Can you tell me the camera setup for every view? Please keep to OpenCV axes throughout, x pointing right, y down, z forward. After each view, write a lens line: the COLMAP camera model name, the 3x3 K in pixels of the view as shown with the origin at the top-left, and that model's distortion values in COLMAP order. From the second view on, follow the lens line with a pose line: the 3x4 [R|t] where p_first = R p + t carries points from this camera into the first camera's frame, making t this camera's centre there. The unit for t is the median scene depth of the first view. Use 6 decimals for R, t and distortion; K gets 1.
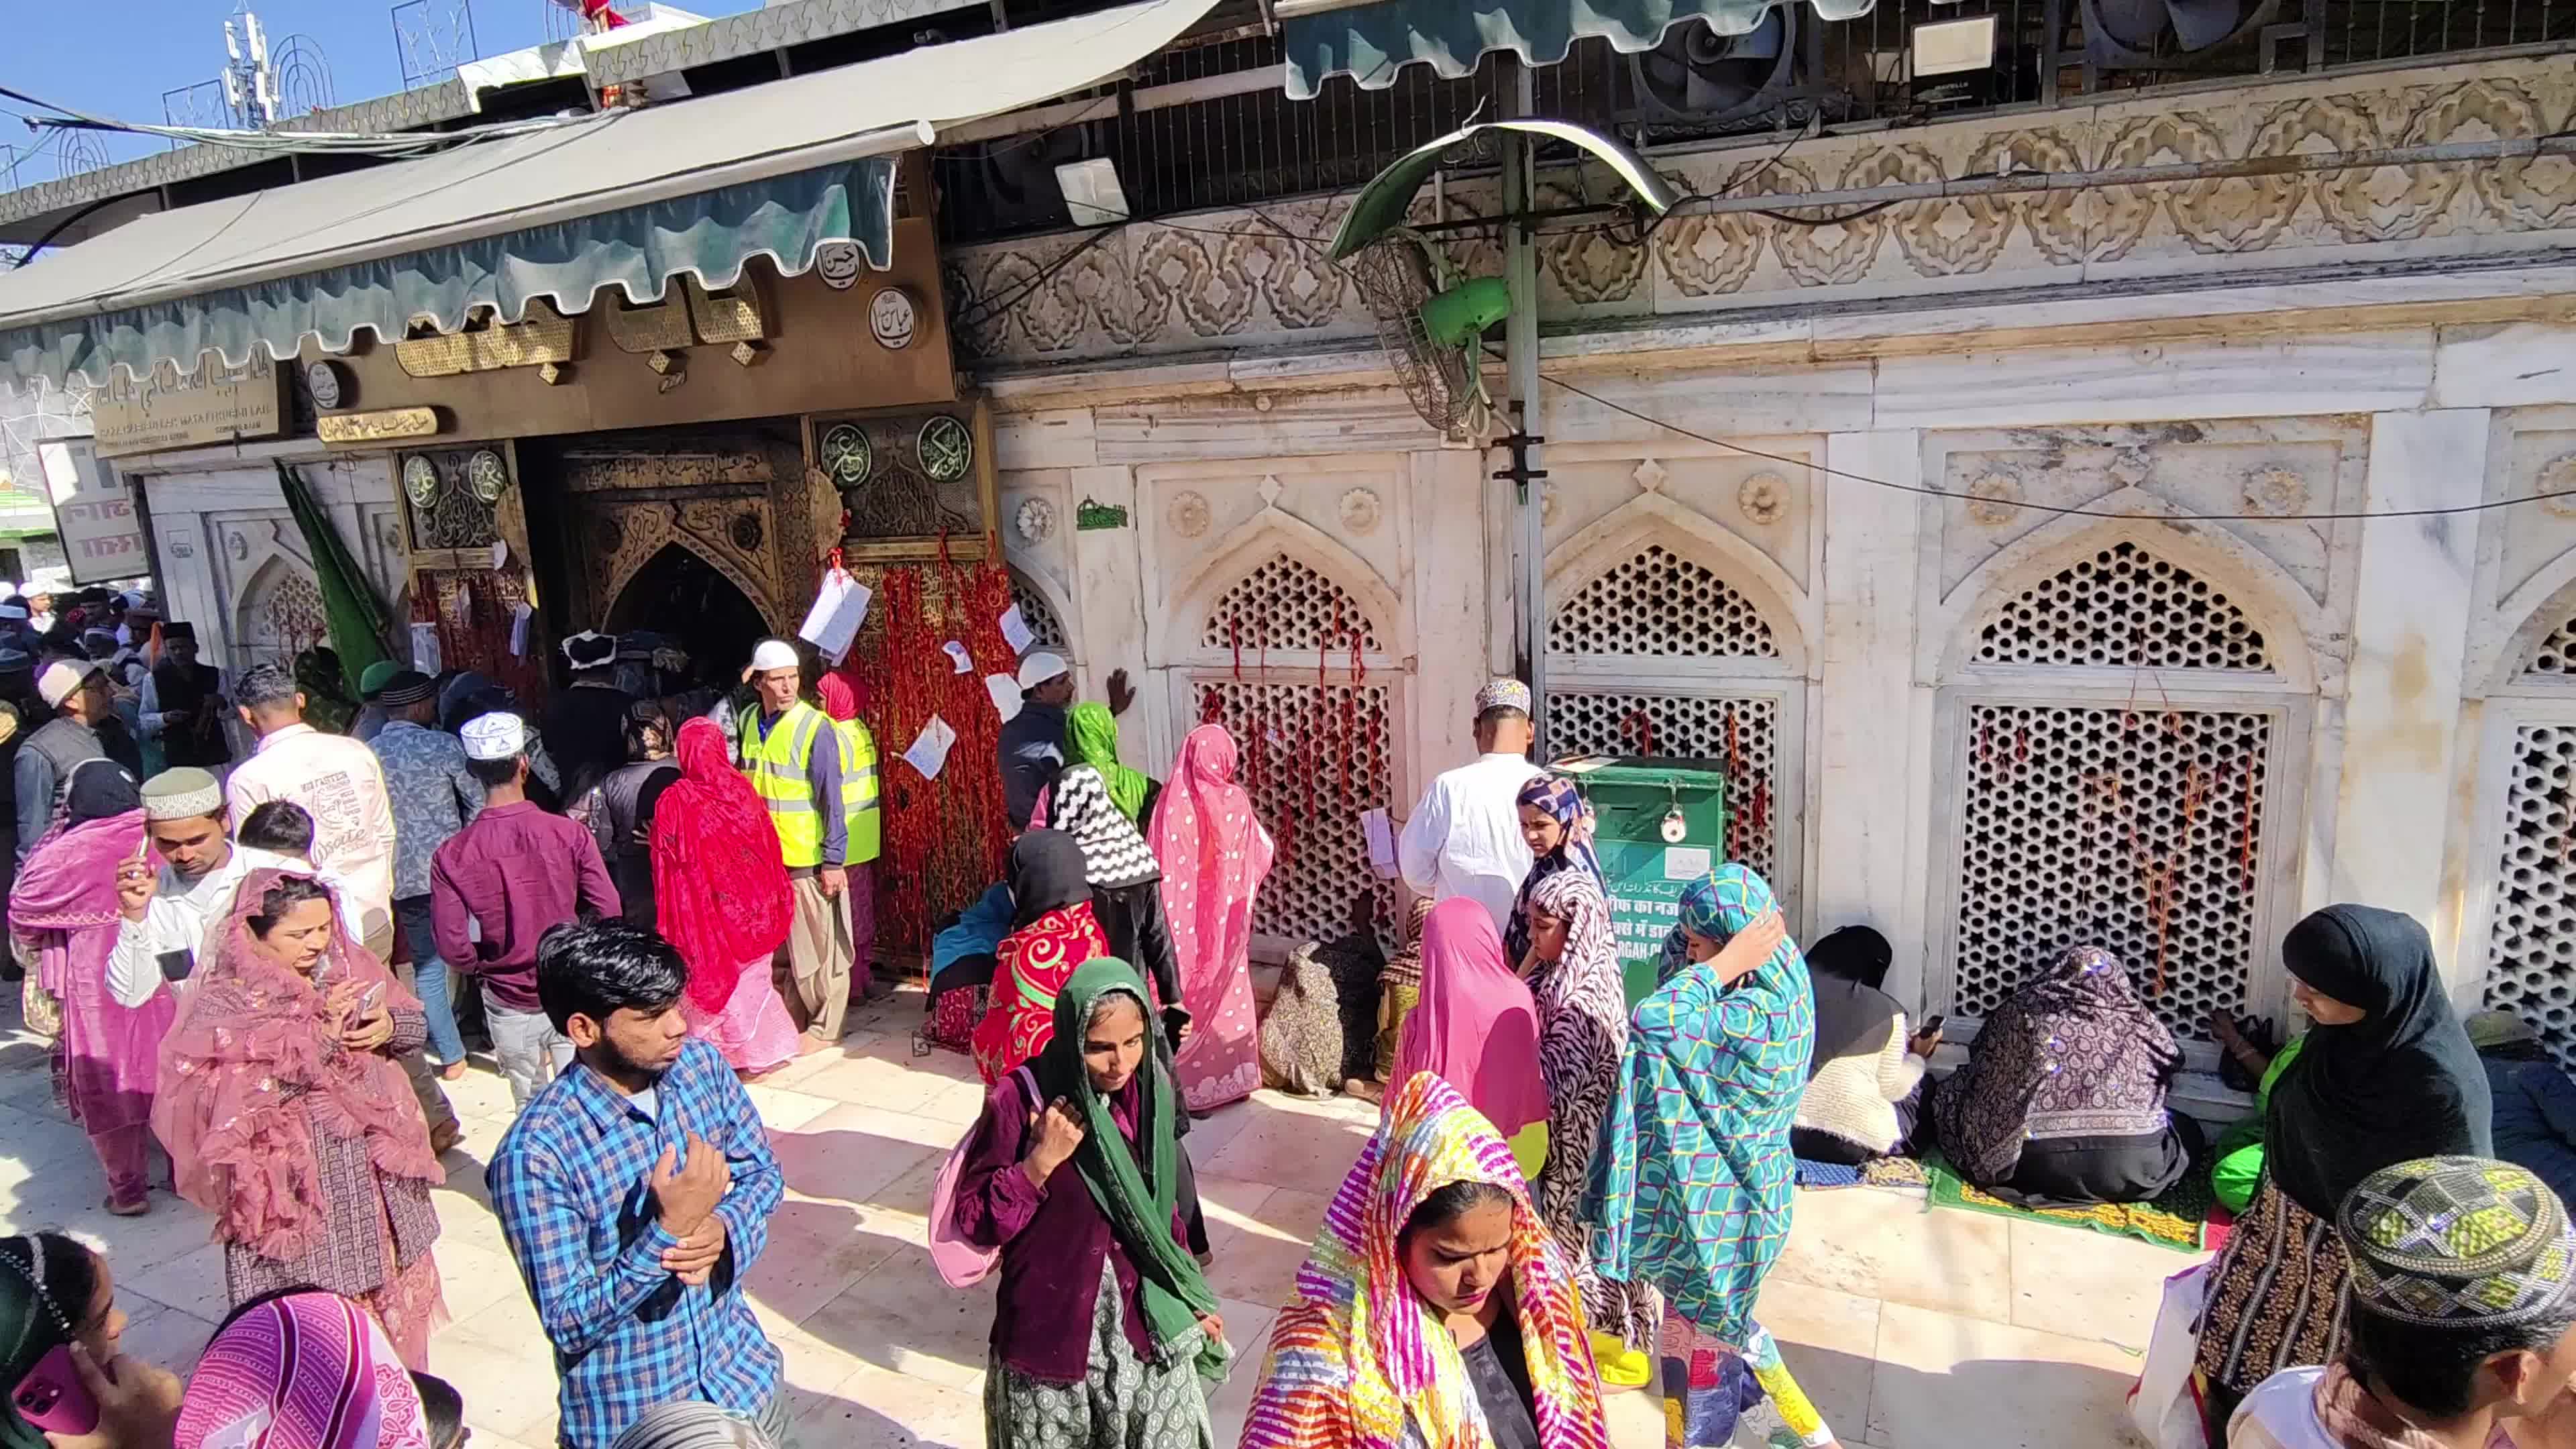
lens RADIAL K [[1482.3, 0, 1288.0], [0, 1482.3, 724.5], [0, 0, 1]] dist [-0.054438, 0.030491]
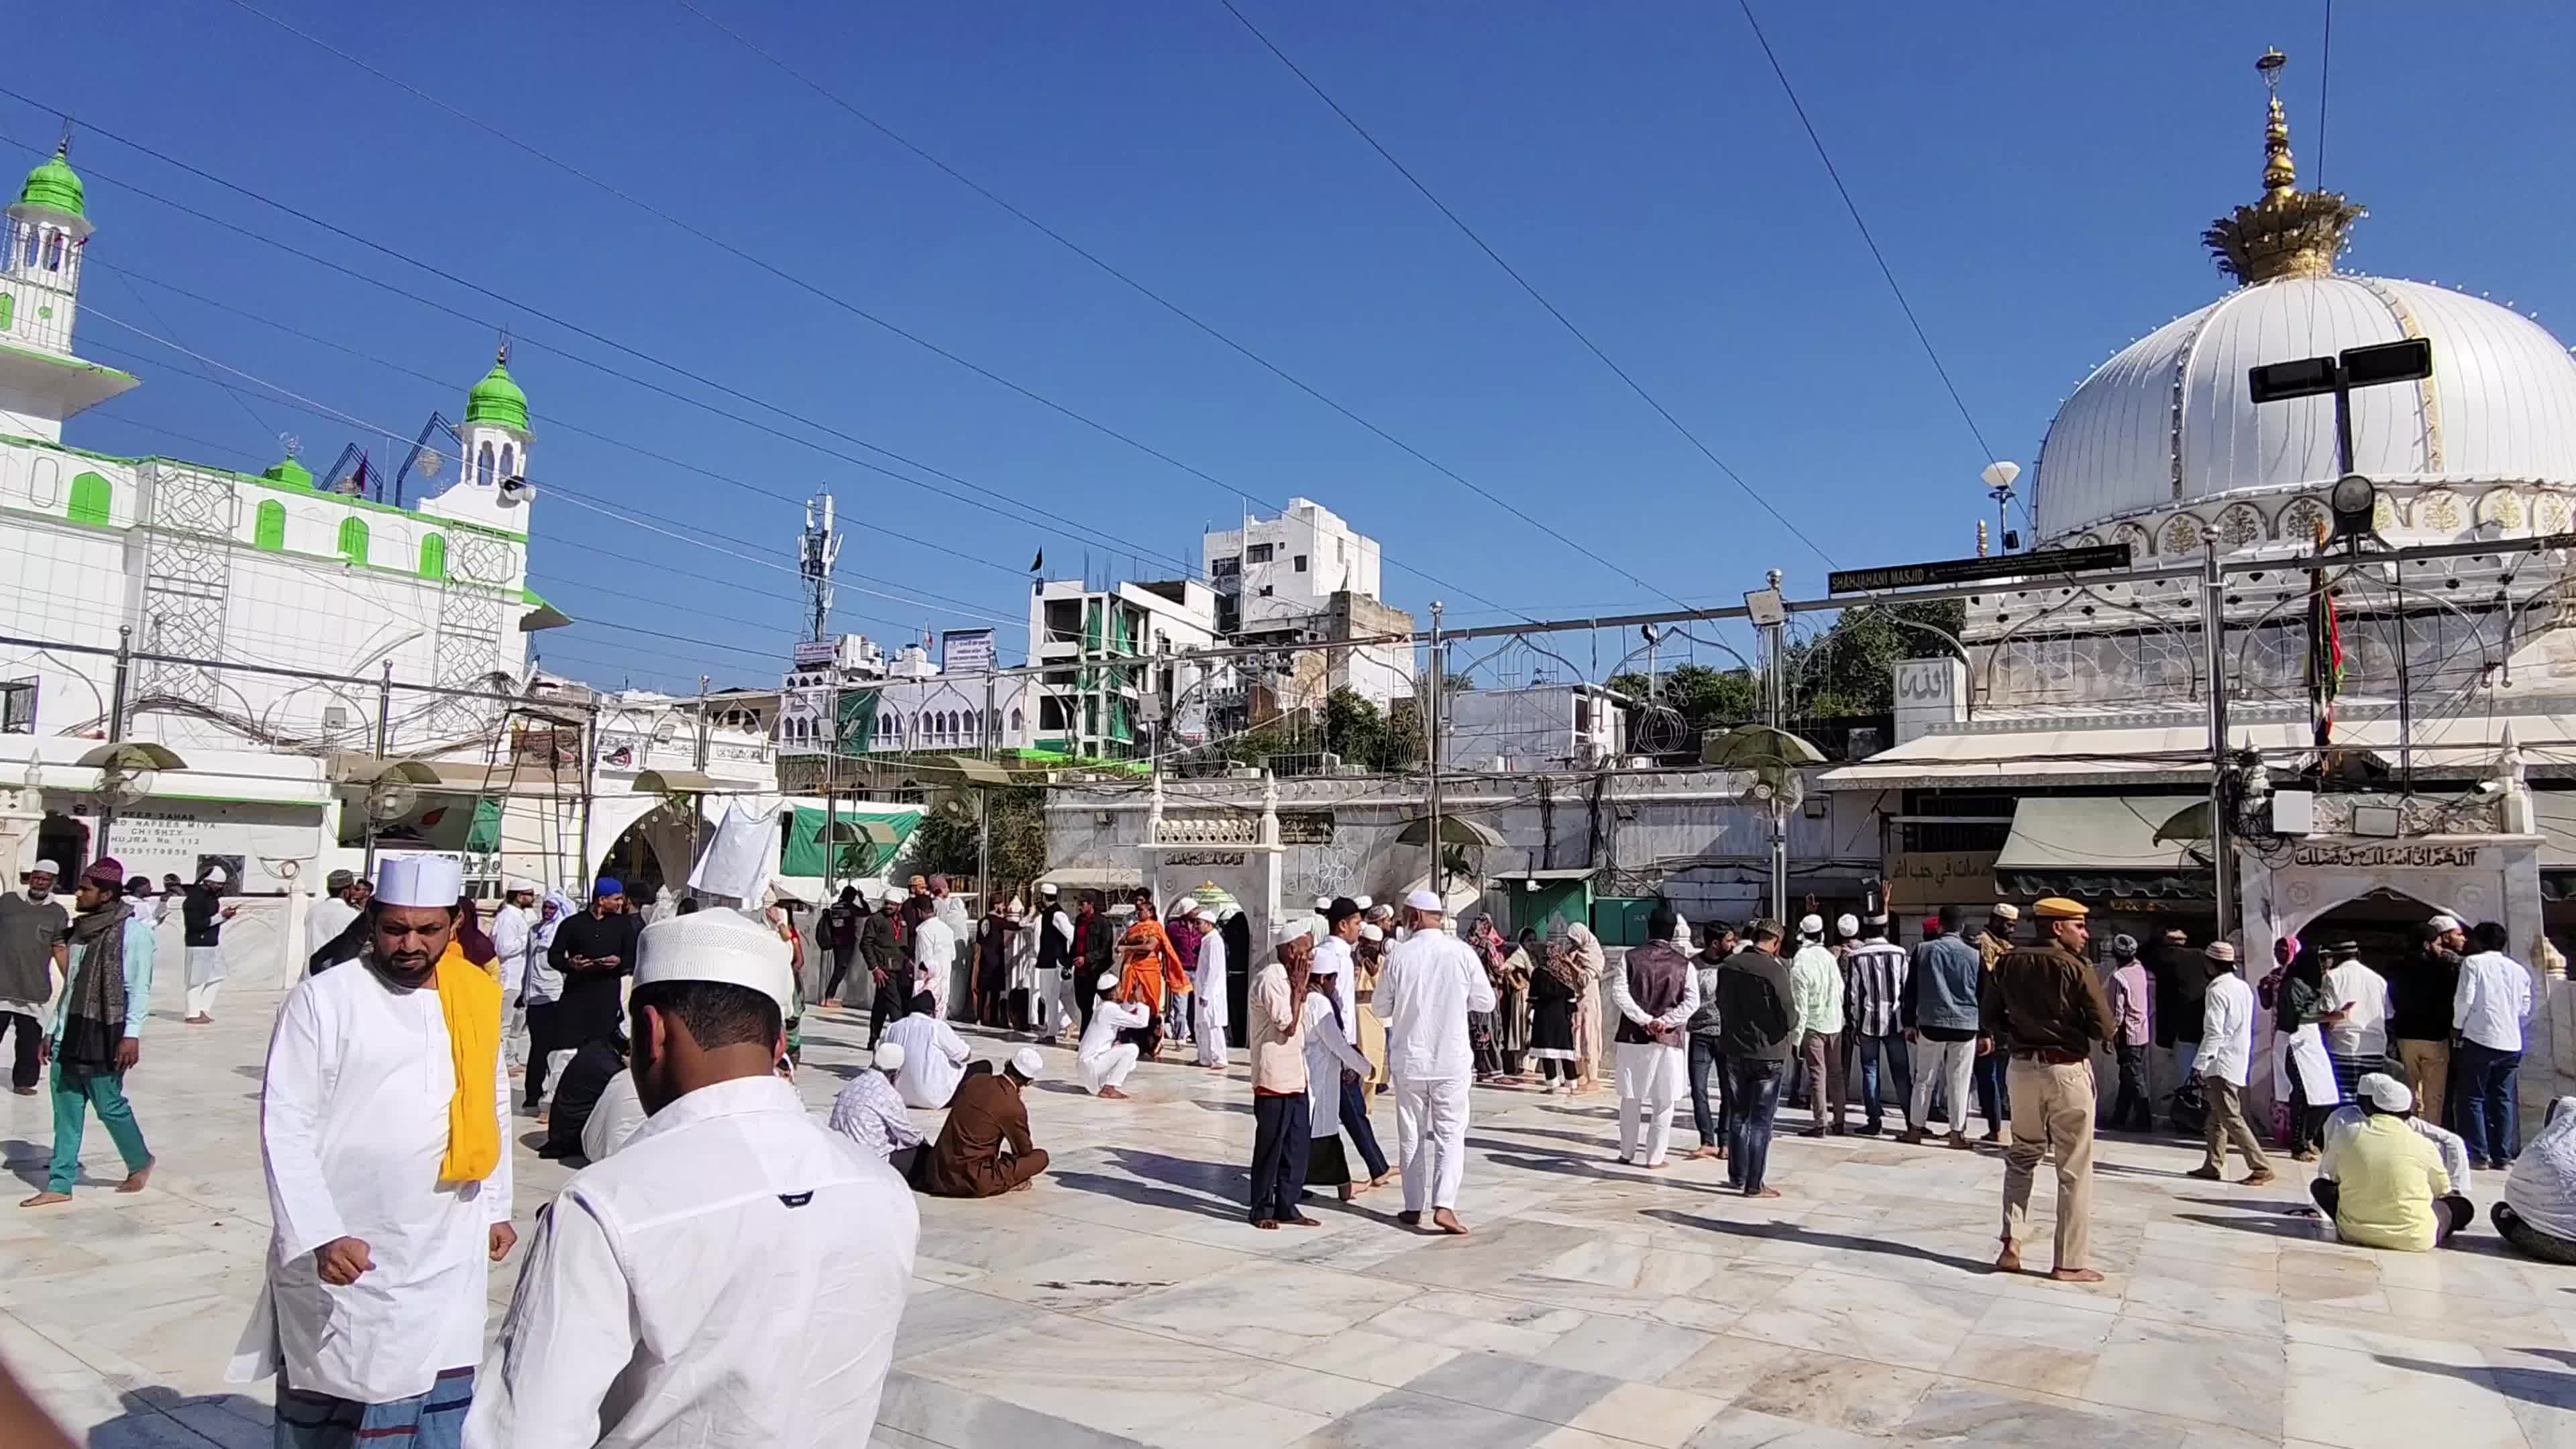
lens RADIAL K [[1482.3, 0, 1288.0], [0, 1482.3, 724.5], [0, 0, 1]] dist [-0.054438, 0.030491]
pose [[0.989537, 0.051078, -0.134936, -1.603221], [-0.087549, 0.955949, -0.280174, 0.258824], [0.114681, 0.289056, 0.950418, -1.293573]]
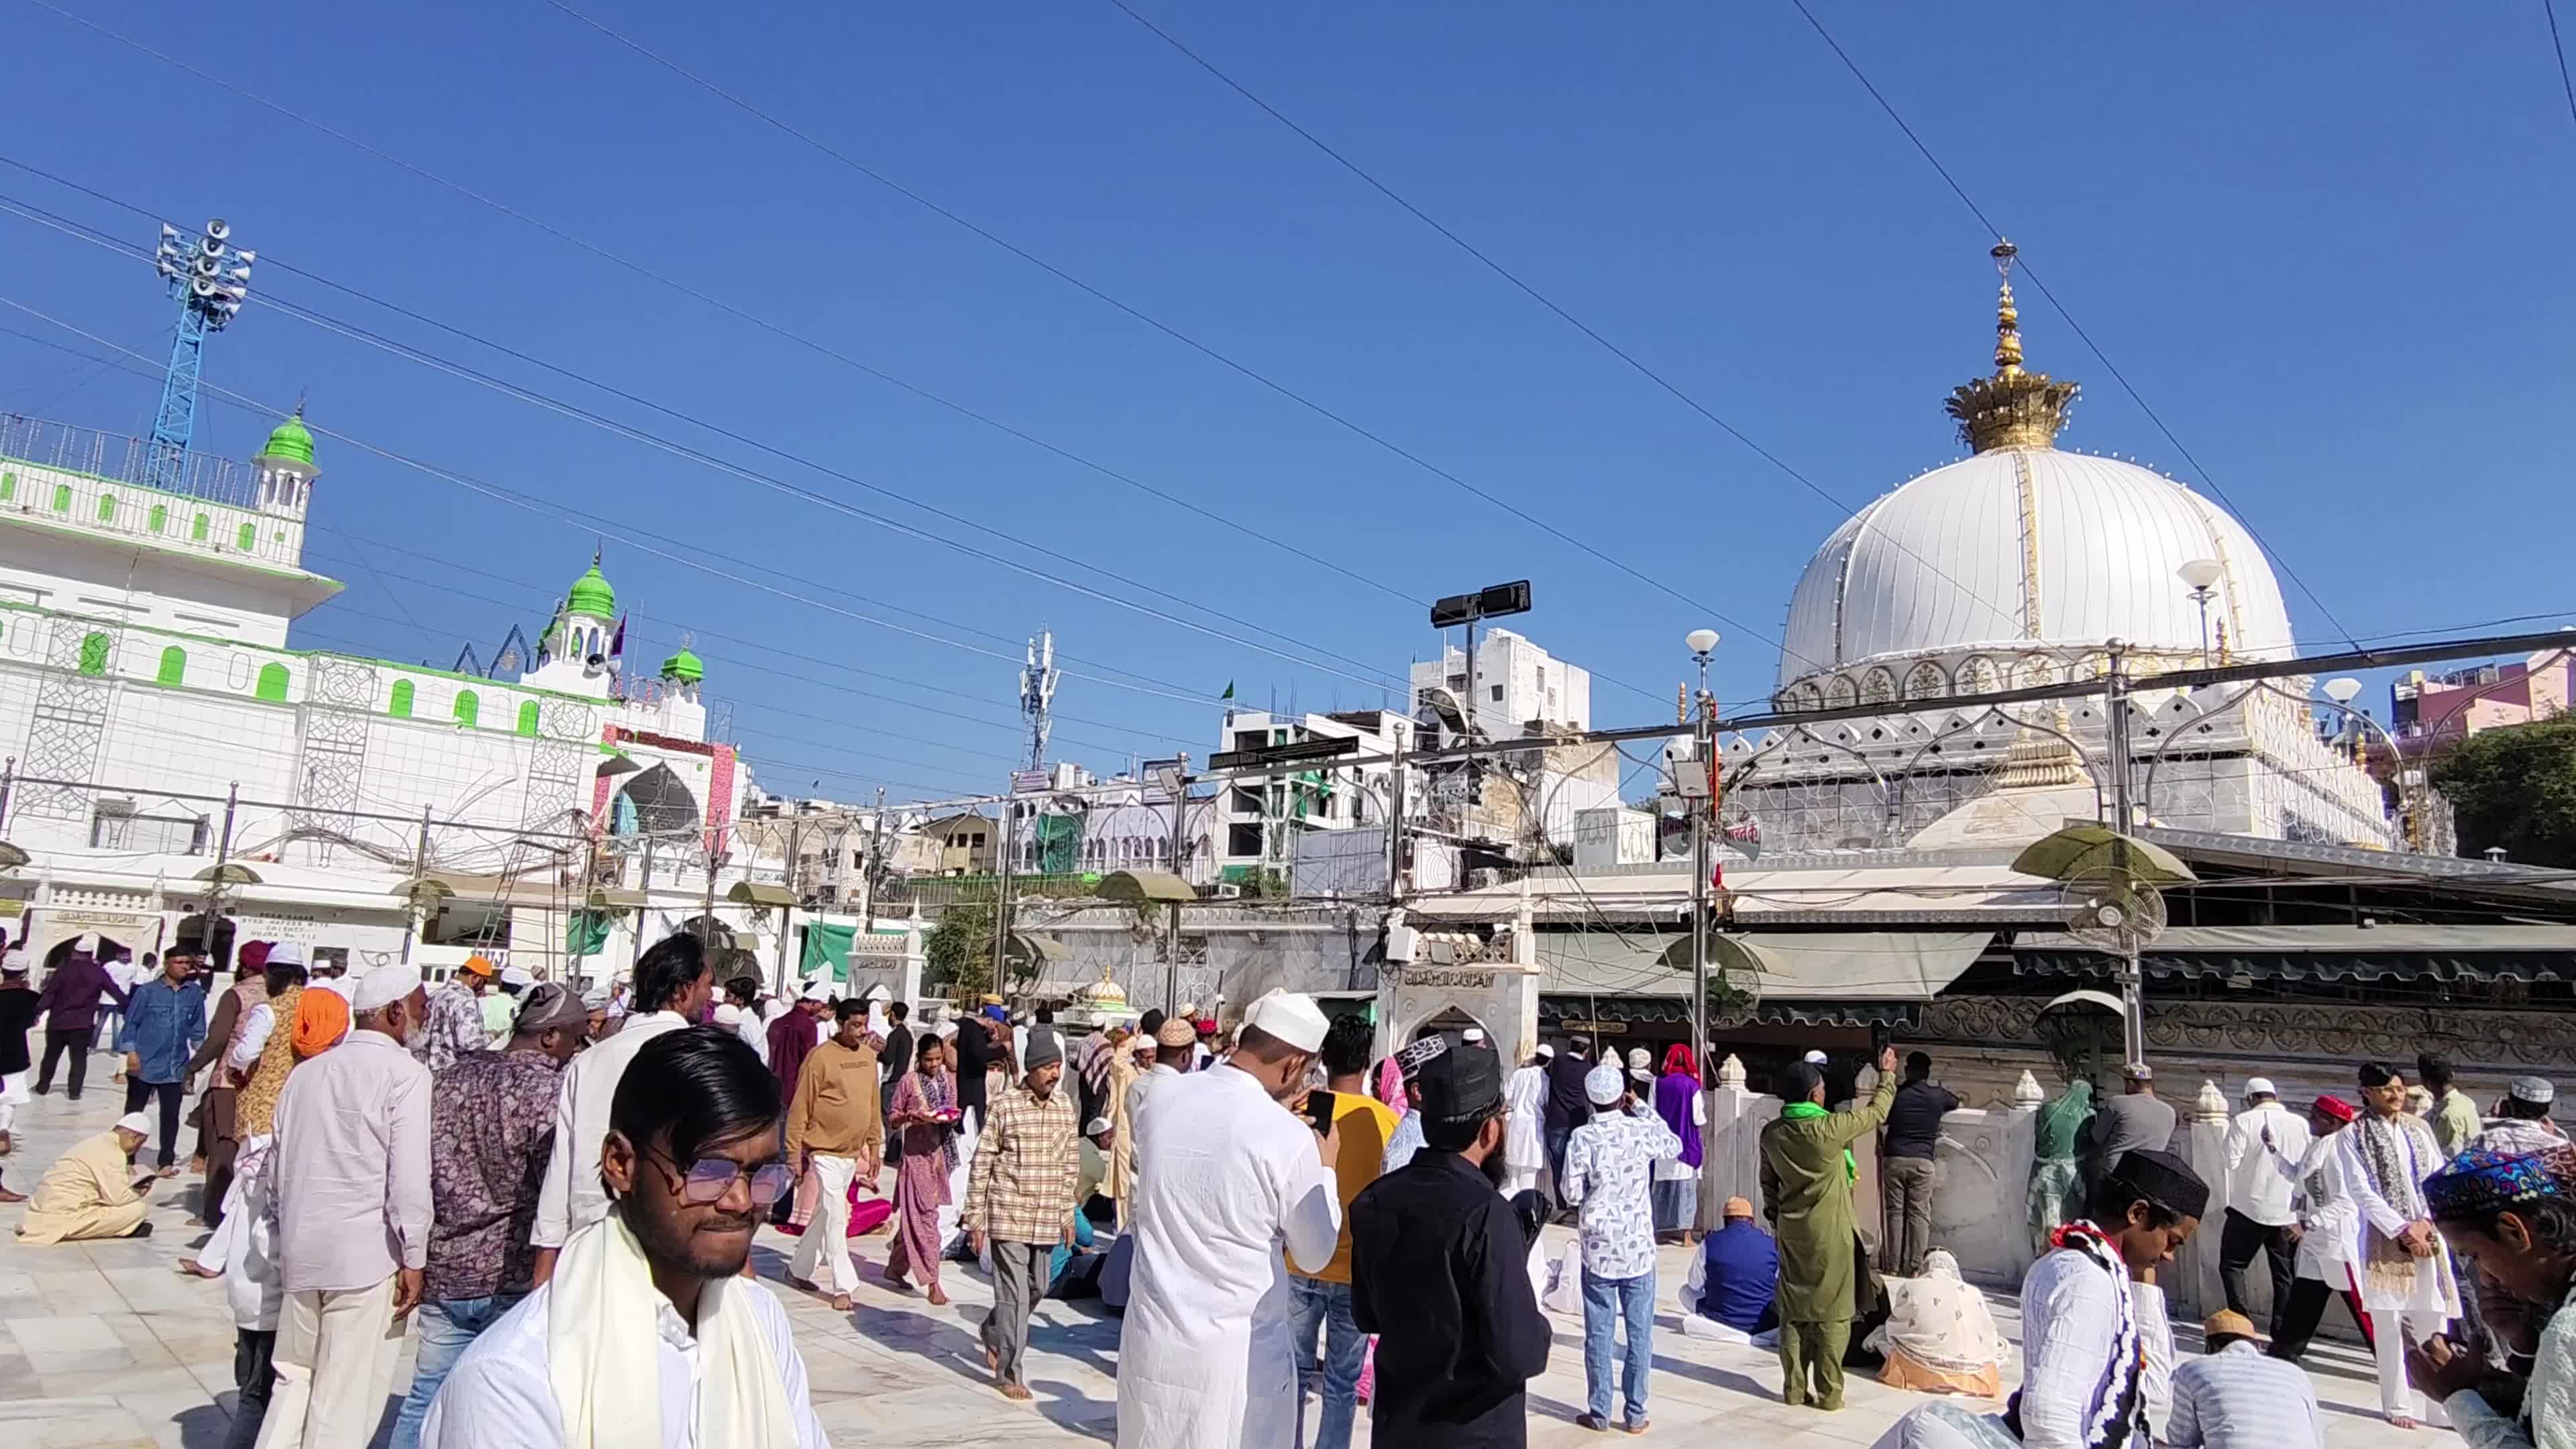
lens RADIAL K [[1516.9, 0, 1281.6], [0, 1516.9, 728.4], [0, 0, 1]] dist [-0.030621, 0.001663]
pose [[0.938493, 0.033664, -0.343655, -0.255348], [-0.153895, 0.931703, -0.329008, 0.265120], [0.309108, 0.361658, 0.879577, -1.689684]]
